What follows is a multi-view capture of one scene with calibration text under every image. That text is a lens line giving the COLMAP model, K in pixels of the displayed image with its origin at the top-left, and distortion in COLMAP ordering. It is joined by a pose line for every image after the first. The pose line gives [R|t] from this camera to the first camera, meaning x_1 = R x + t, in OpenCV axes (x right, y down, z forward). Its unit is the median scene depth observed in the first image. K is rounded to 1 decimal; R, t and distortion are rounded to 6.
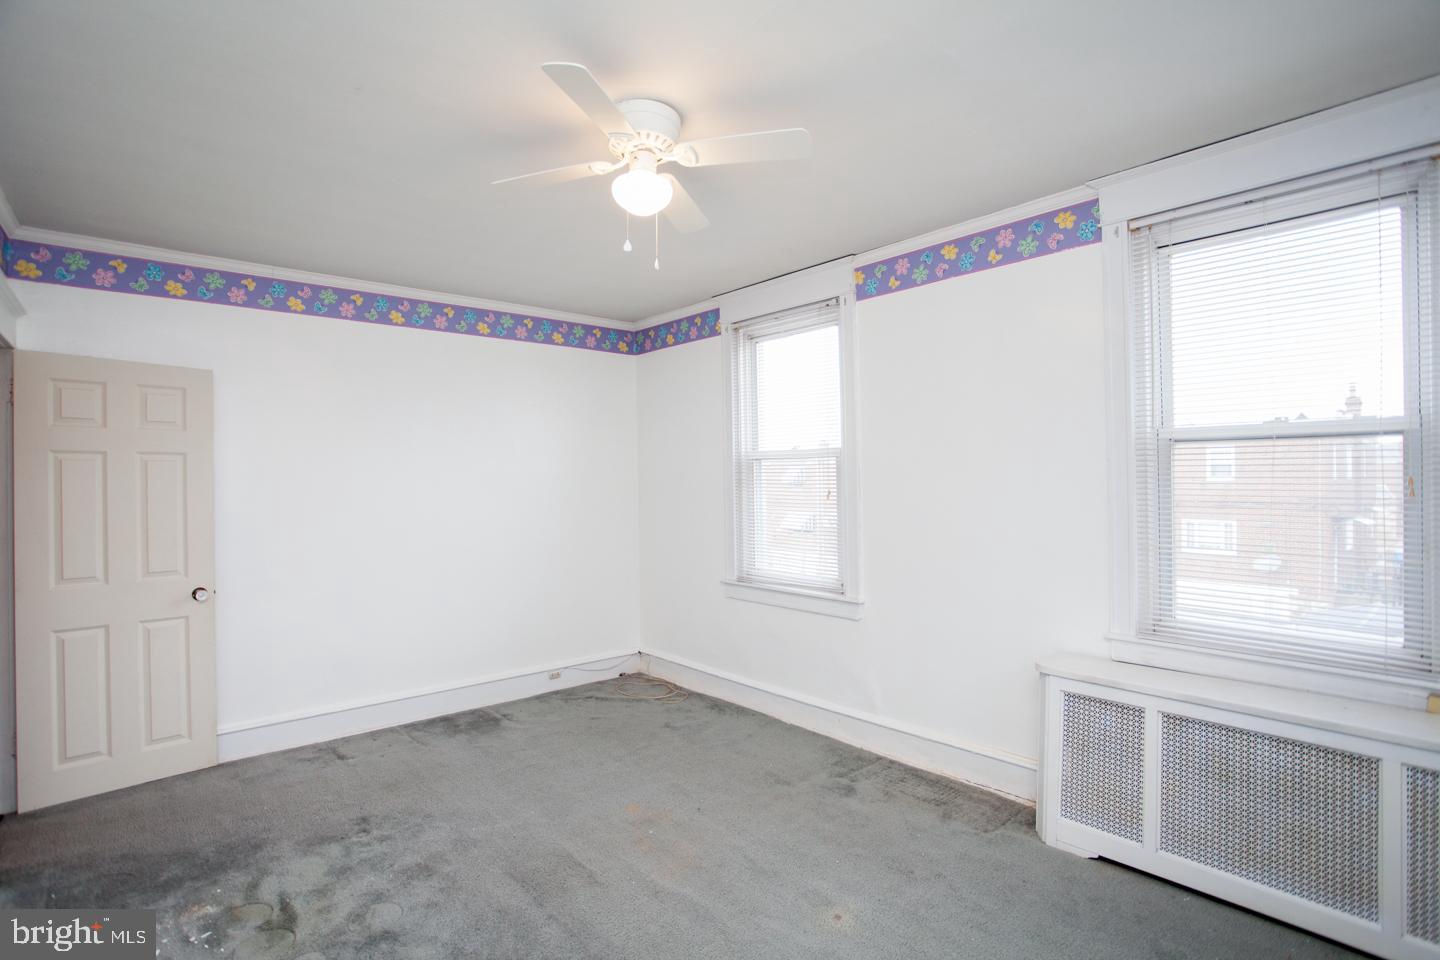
lens RADIAL K [[699.7, 0, 720.0], [0, 699.7, 480.0], [0, 0, 1]] dist [-0.076266, 0.038286]
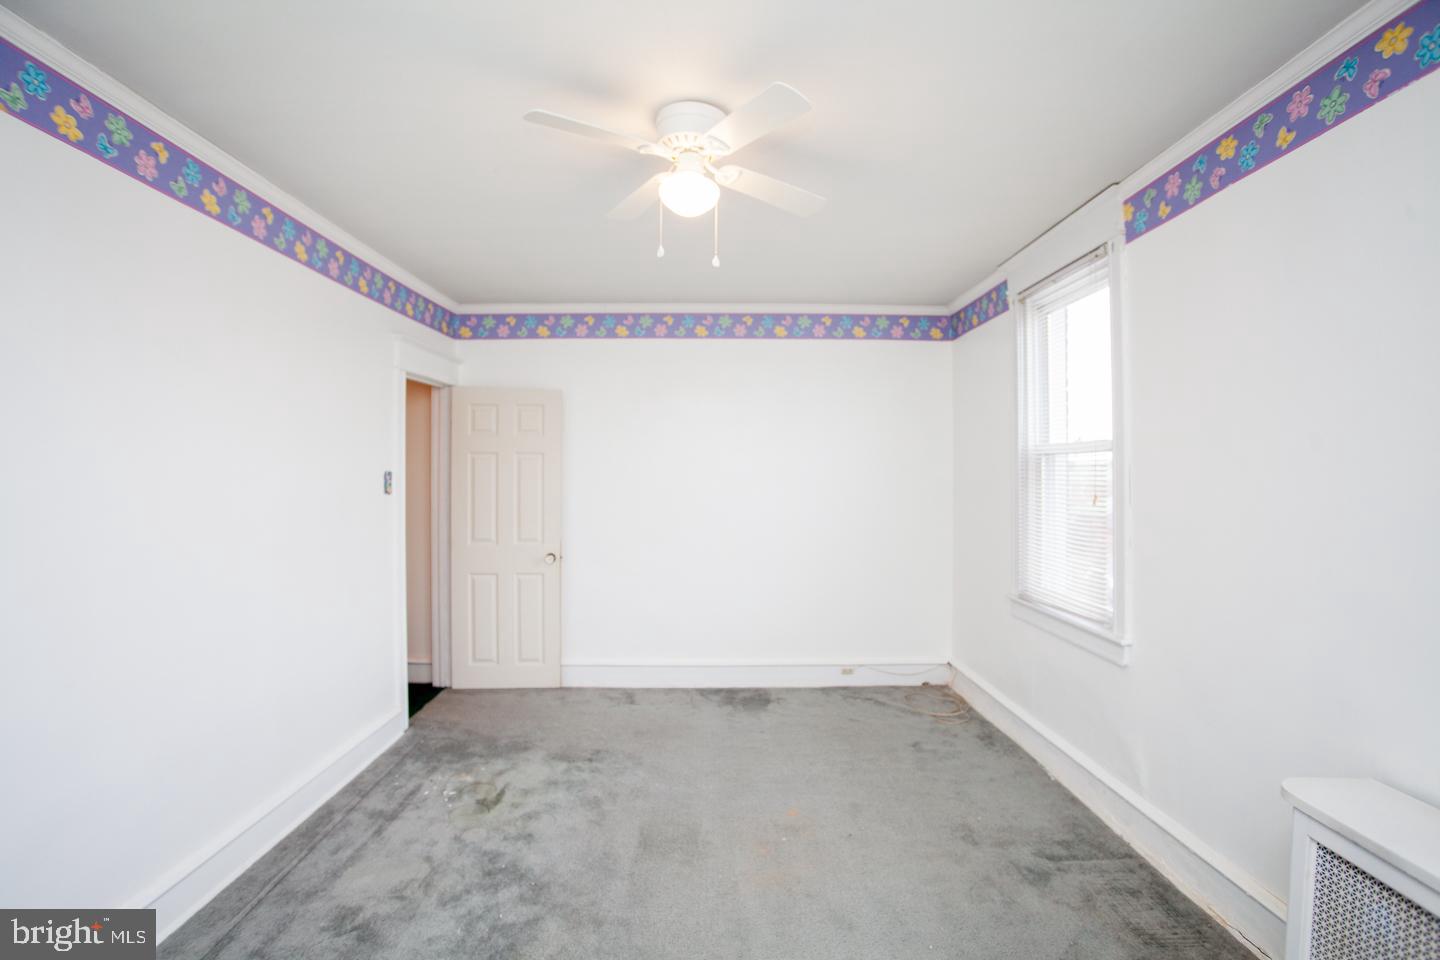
lens RADIAL K [[699.7, 0, 720.0], [0, 699.7, 480.0], [0, 0, 1]] dist [-0.076266, 0.038286]
pose [[0.764435, 0.017086, -0.644474, 0.339341], [-0.010723, 0.999847, 0.013788, -0.007097], [0.644611, -0.003629, 0.764502, 0.149856]]
